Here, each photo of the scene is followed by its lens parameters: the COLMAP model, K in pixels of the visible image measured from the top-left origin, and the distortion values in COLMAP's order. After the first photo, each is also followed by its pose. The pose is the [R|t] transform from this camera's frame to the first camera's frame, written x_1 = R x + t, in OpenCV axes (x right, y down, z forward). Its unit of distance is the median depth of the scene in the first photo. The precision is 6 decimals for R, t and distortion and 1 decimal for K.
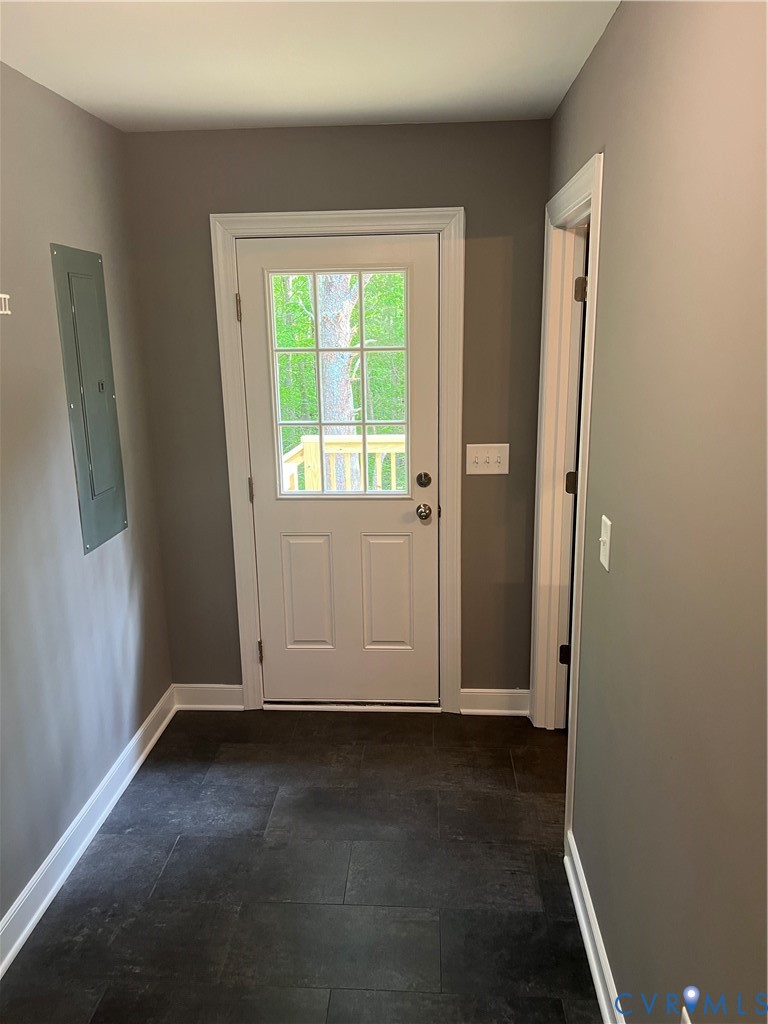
lens RADIAL K [[775.3, 0, 384.1], [0, 775.3, 512.1], [0, 0, 1]] dist [-0.001433, -0.000907]
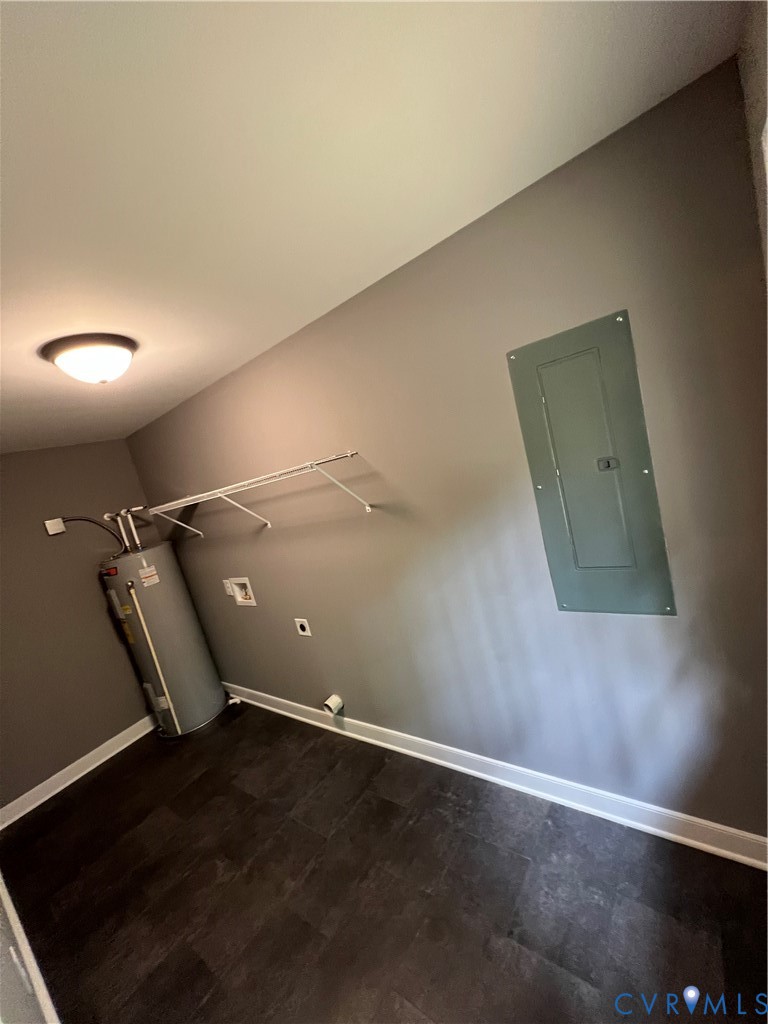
lens RADIAL K [[408.2, 0, 383.4], [0, 408.2, 513.2], [0, 0, 1]] dist [-0.002349, 0.000258]
pose [[-0.540103, 0.277220, -0.794631, 0.208126], [0.065602, 0.955186, 0.288644, -0.285447], [0.839038, 0.103768, -0.534085, 1.121163]]
